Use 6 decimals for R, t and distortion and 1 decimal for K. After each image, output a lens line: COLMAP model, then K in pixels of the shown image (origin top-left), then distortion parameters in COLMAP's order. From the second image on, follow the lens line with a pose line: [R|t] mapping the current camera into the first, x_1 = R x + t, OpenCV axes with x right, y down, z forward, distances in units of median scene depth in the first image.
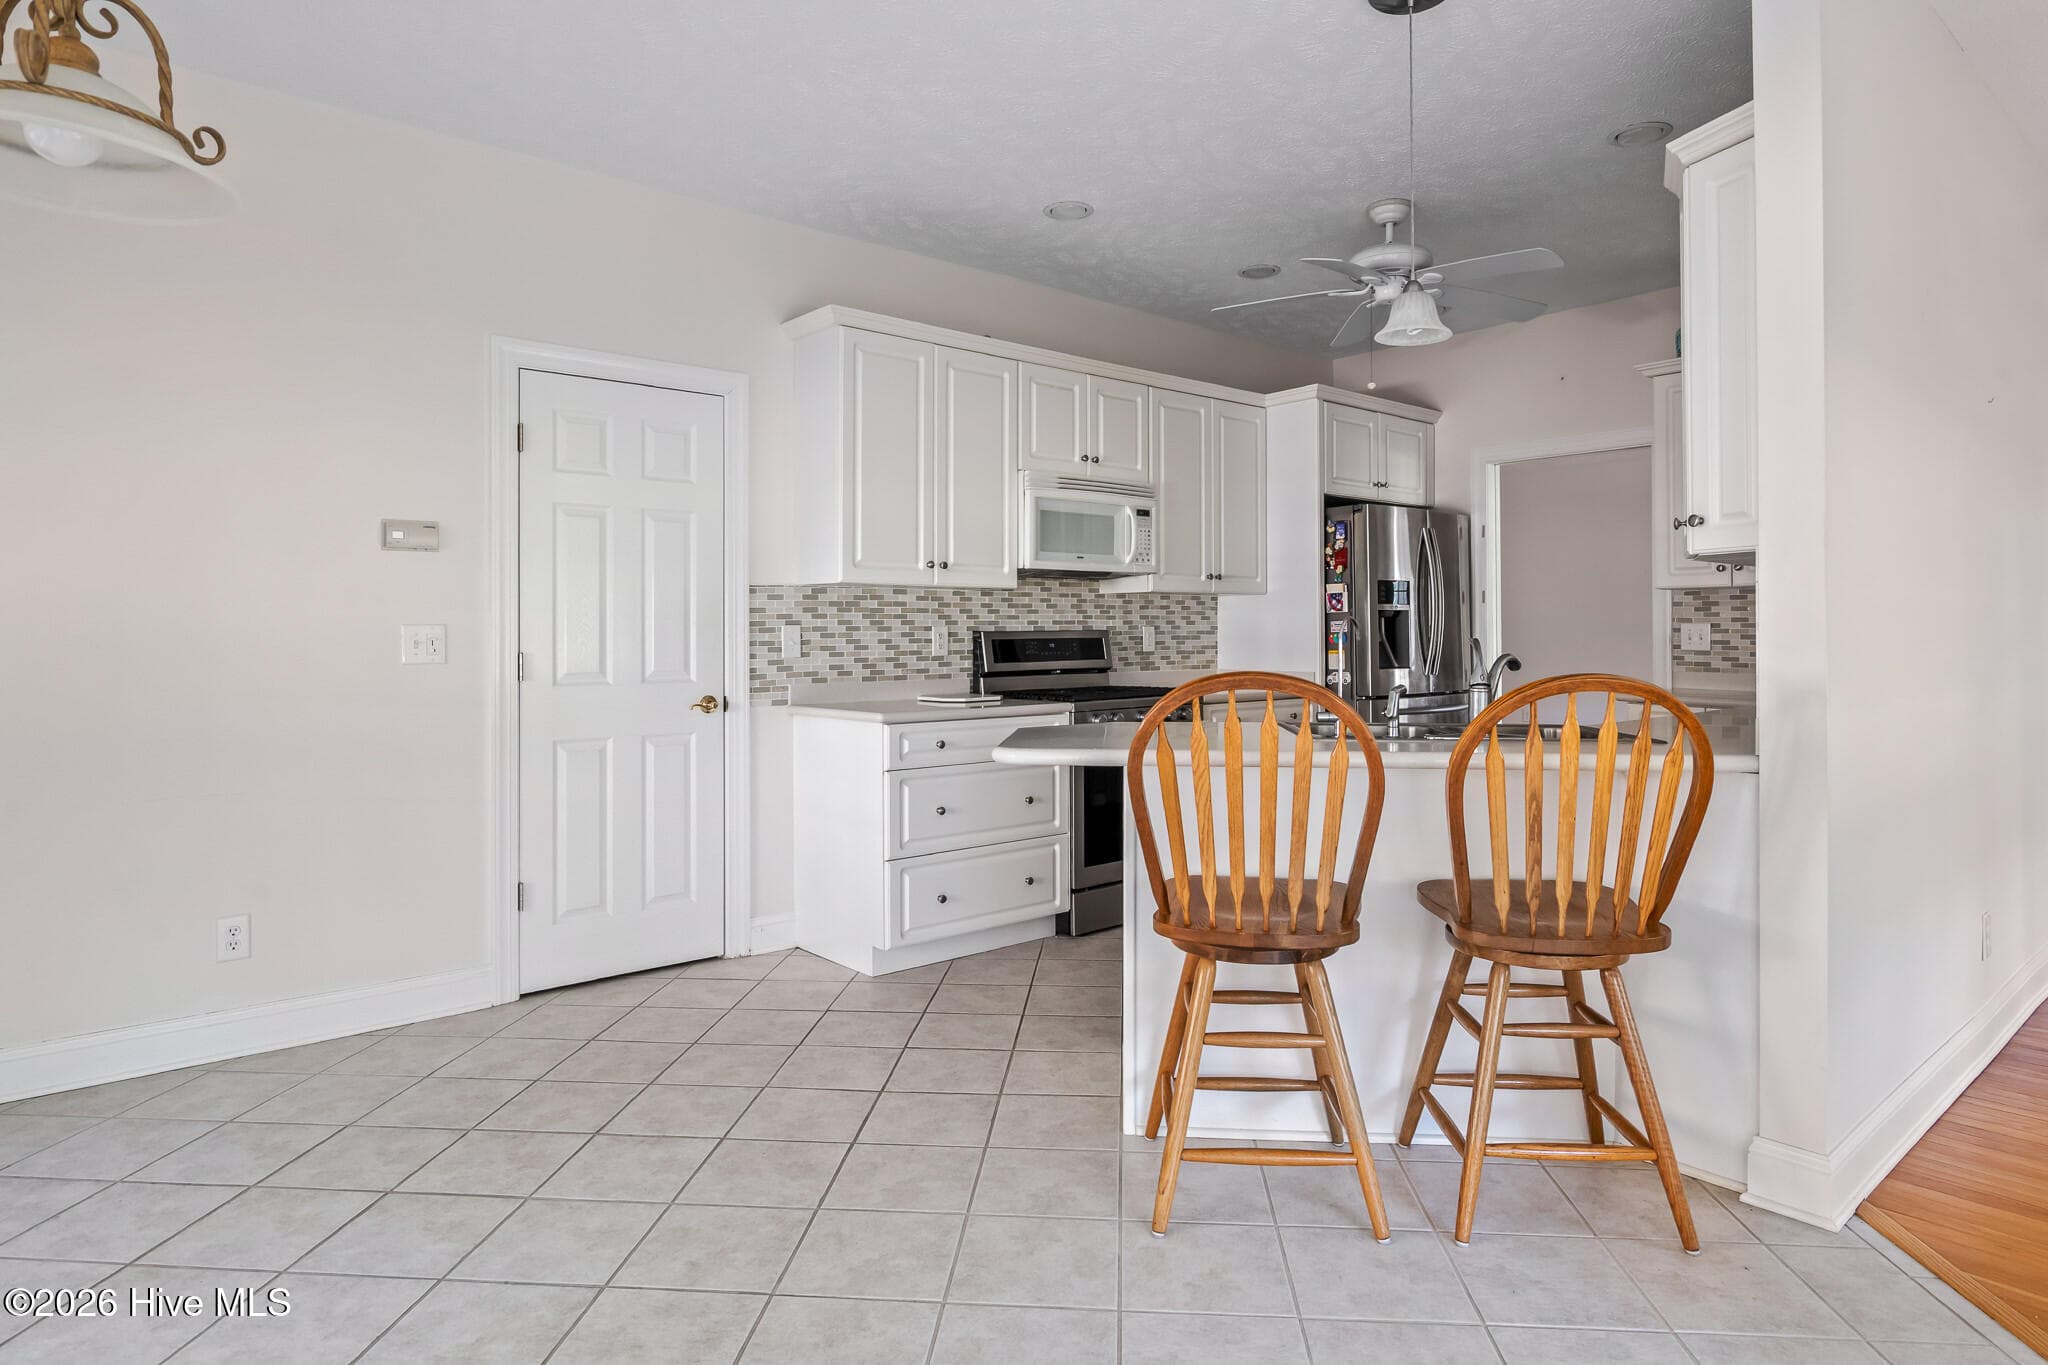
lens RADIAL K [[1147.1, 0, 1018.1], [0, 1147.1, 641.0], [0, 0, 1]] dist [-0.005845, 0.001884]
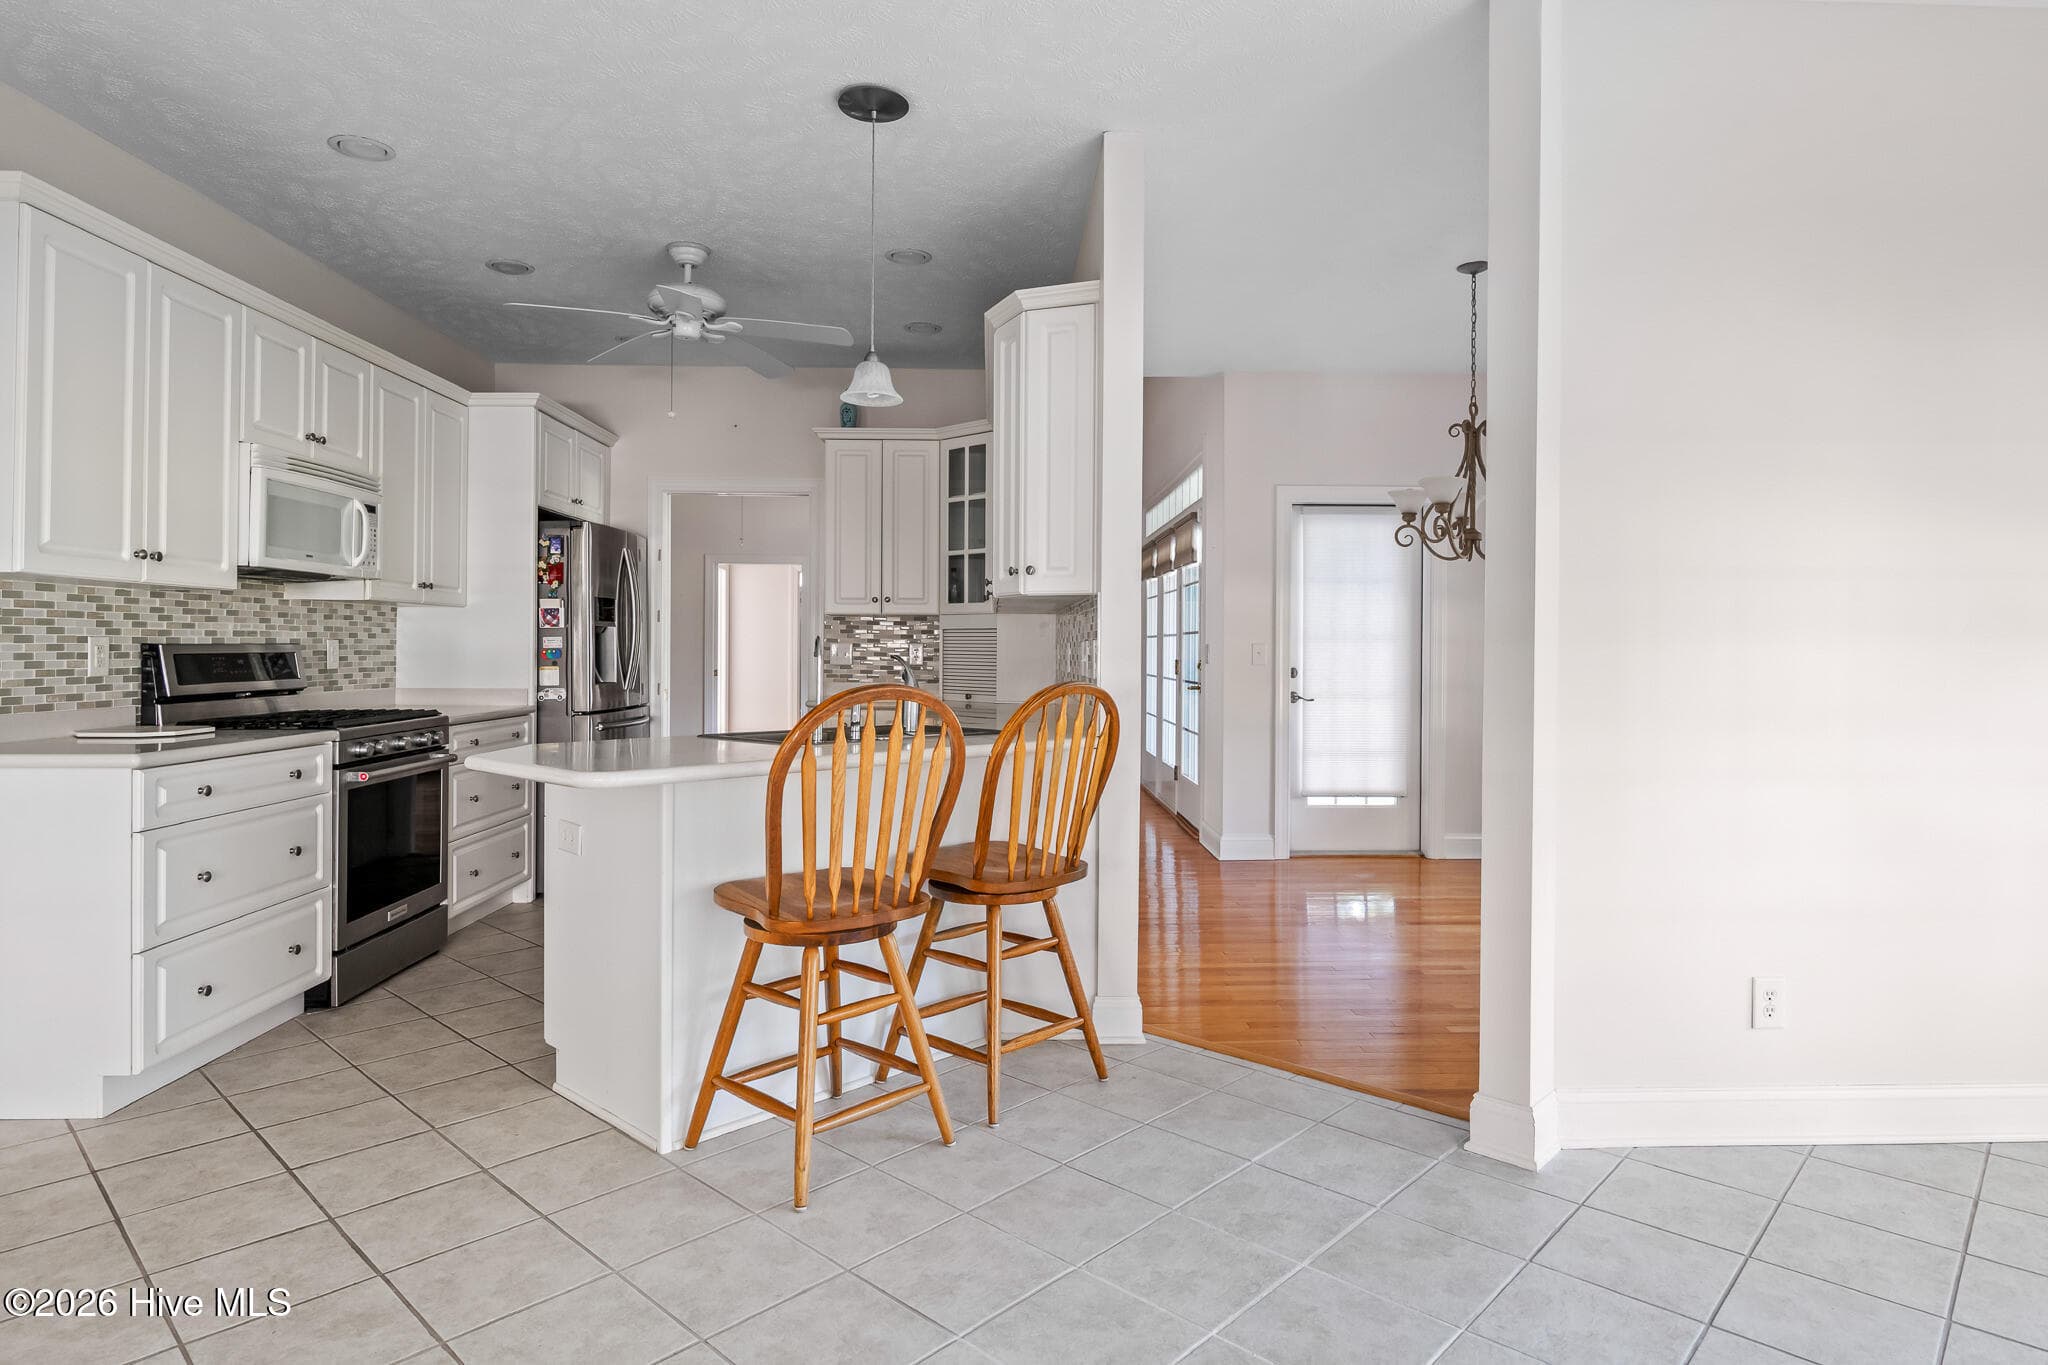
lens RADIAL K [[1147.1, 0, 1016.8], [0, 1147.1, 667.4], [0, 0, 1]] dist [-0.005845, 0.001884]
pose [[0.628978, -0.005287, 0.777405, -0.267700], [-0.001863, 0.999964, 0.008308, -0.000053], [-0.777421, -0.006674, 0.628946, 0.077787]]
